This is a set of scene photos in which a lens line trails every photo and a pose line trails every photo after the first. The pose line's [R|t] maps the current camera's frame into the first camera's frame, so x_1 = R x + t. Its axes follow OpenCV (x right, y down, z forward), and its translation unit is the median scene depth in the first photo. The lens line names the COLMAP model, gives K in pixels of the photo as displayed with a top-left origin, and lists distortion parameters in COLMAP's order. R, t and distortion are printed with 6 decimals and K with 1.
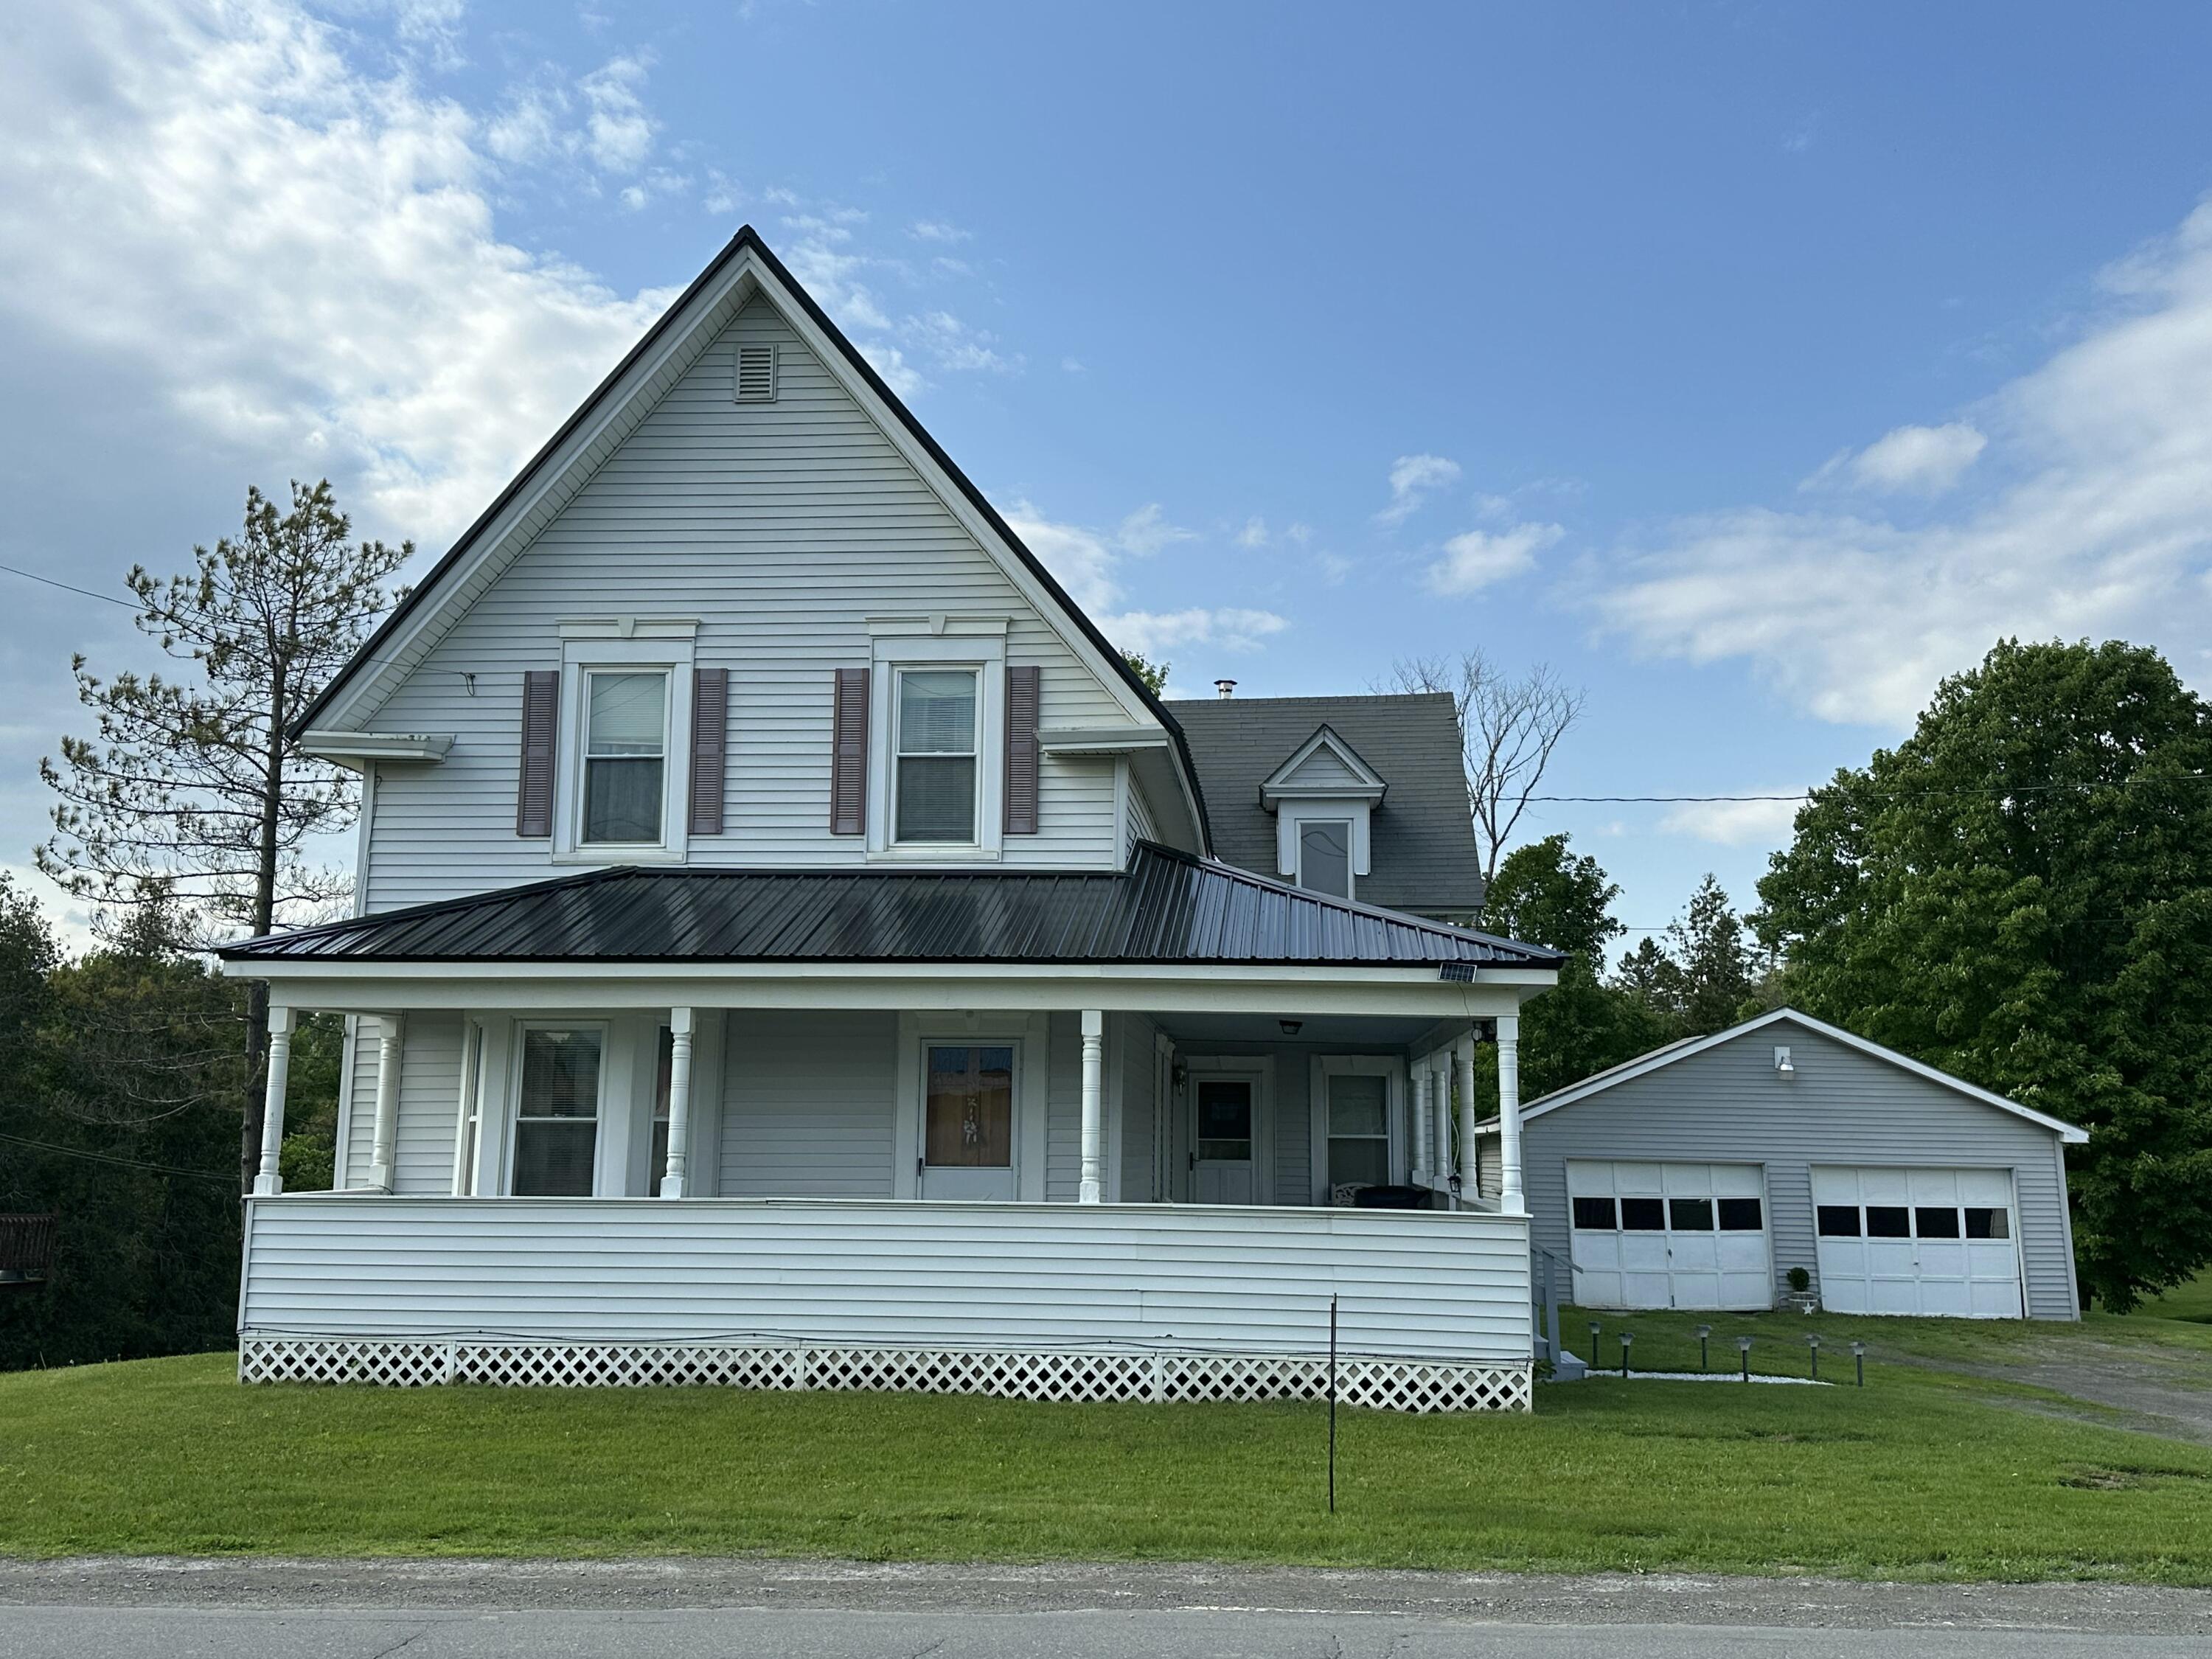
lens RADIAL K [[1998.4, 0, 1106.0], [0, 1998.4, 829.5], [0, 0, 1]] dist [0.198974, -0.475935]
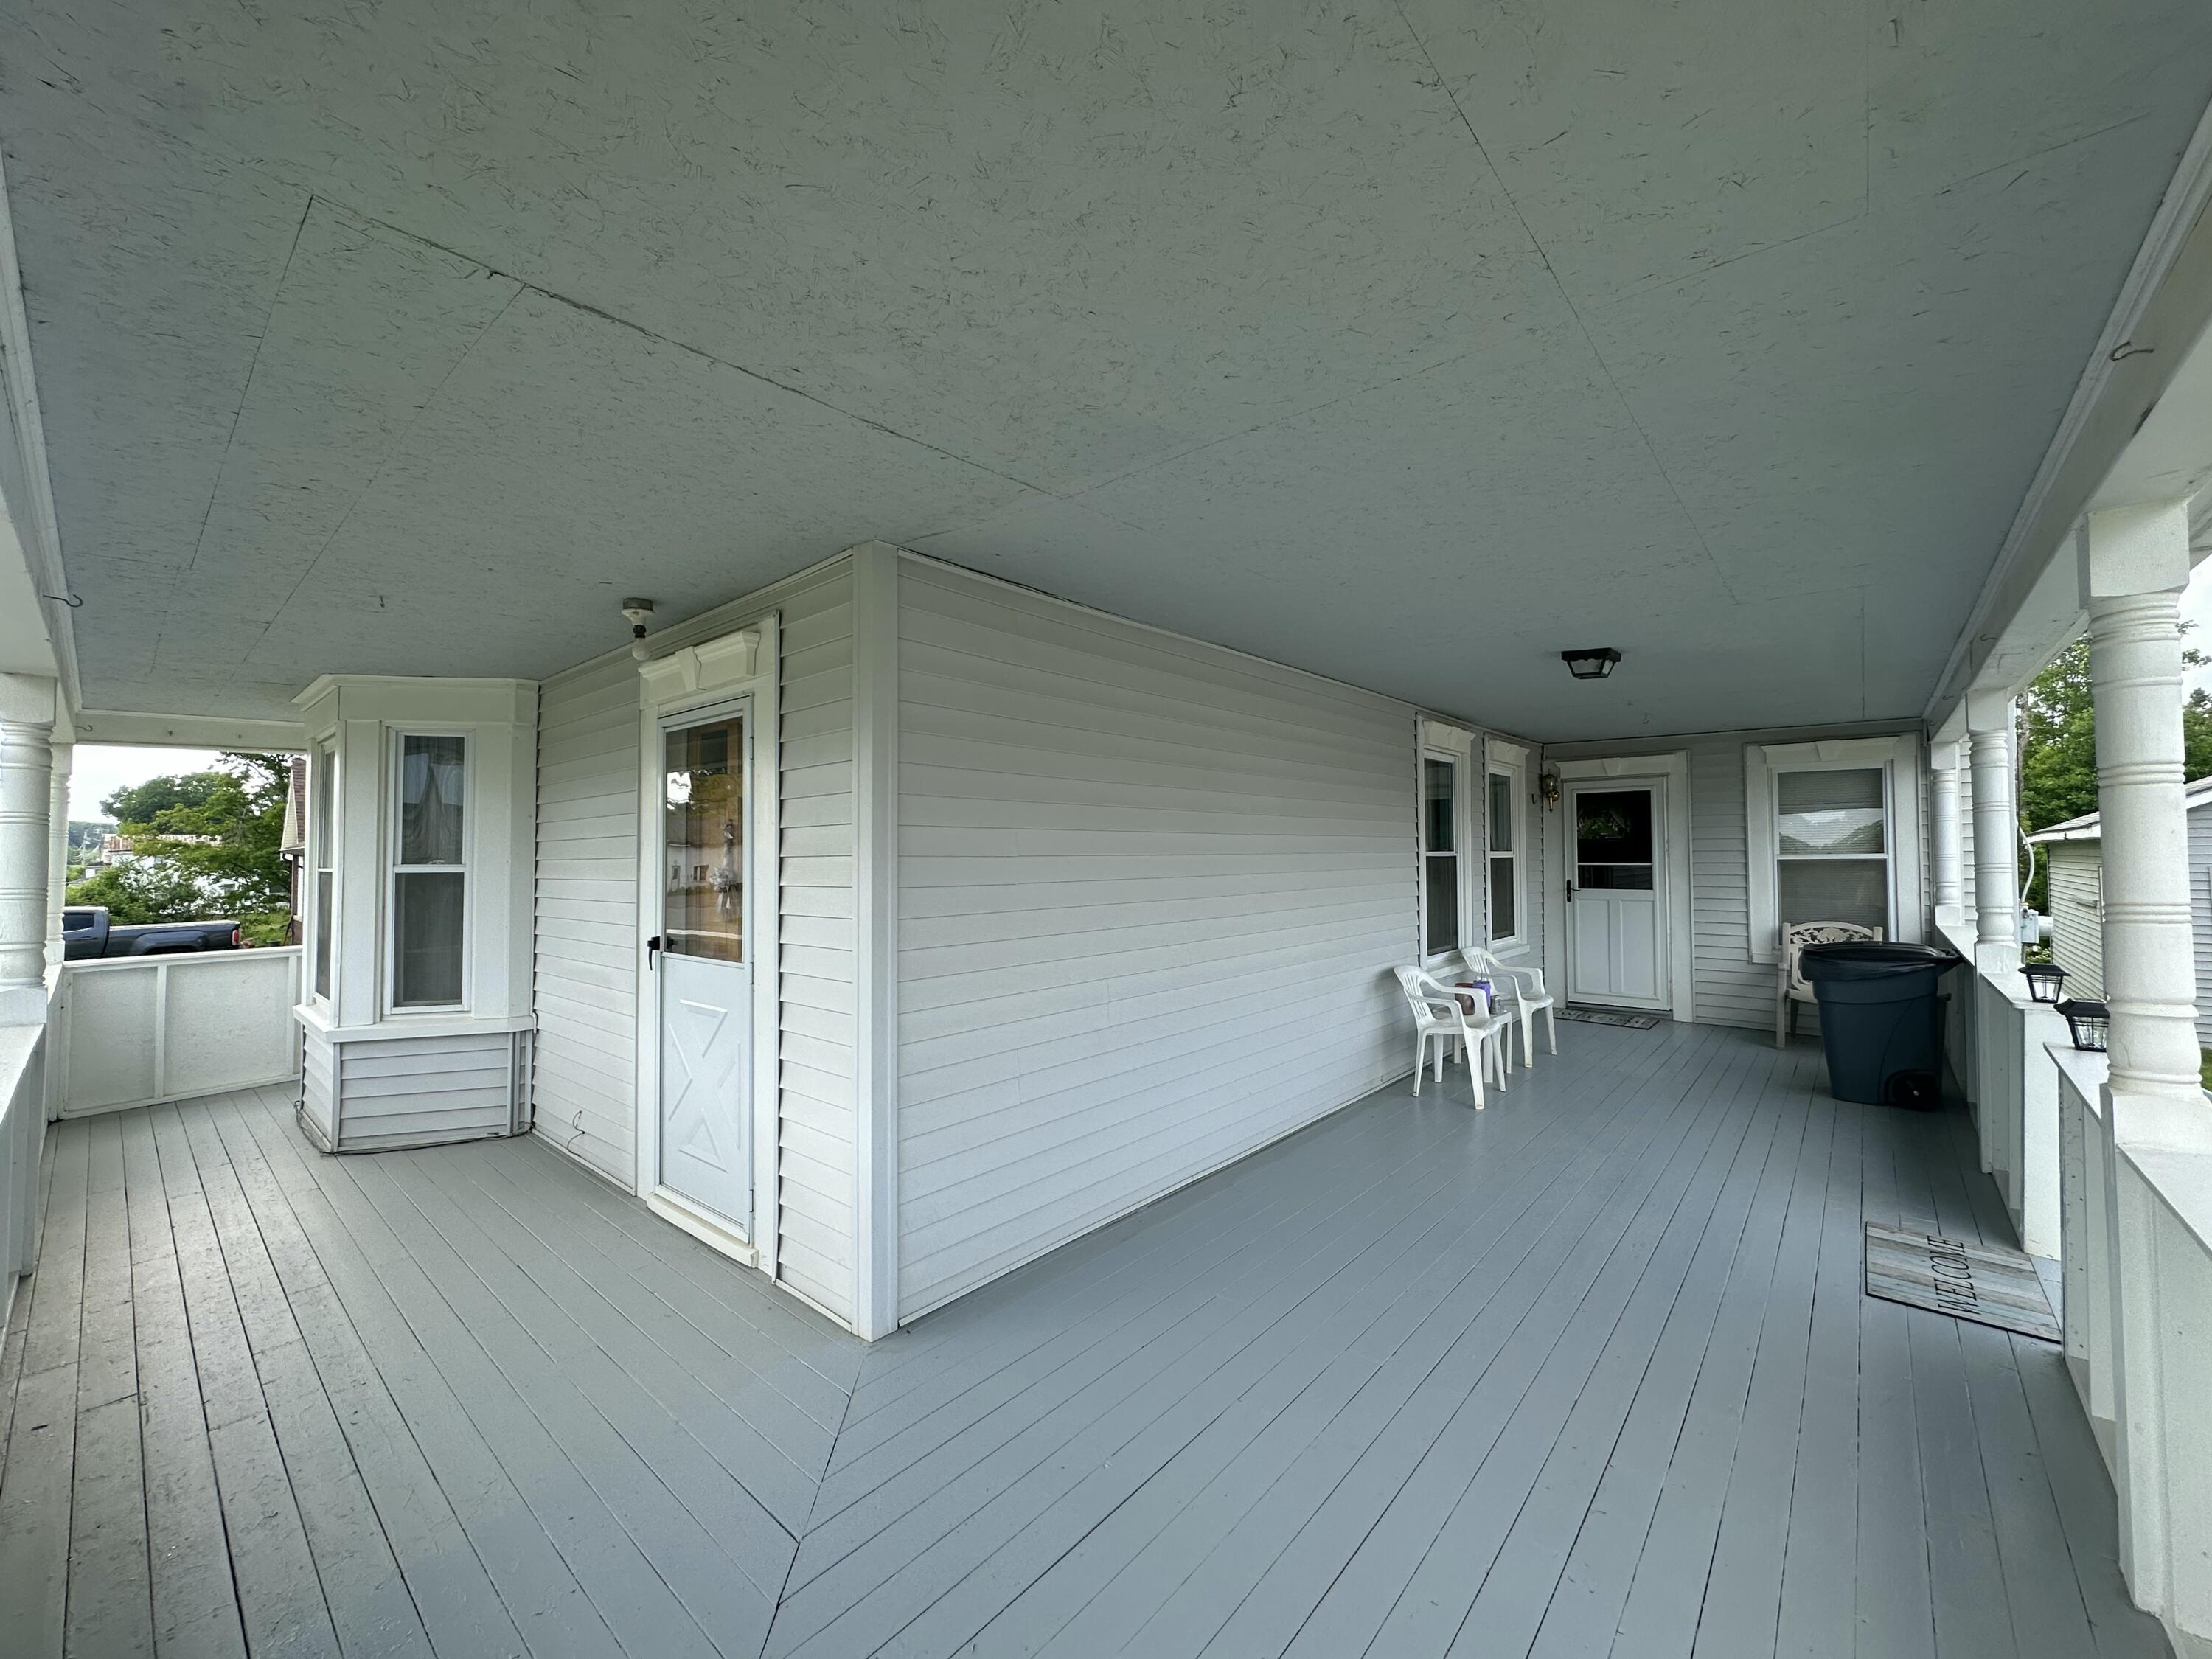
lens RADIAL K [[880.8, 0, 1106.0], [0, 880.8, 829.5], [0, 0, 1]] dist [-0.001464, -0.000026]
pose [[0.809801, -0.039041, -0.585405, 0.100025], [0.112363, 0.989634, 0.089436, 0.087619], [0.575845, -0.138203, 0.805793, 0.607290]]
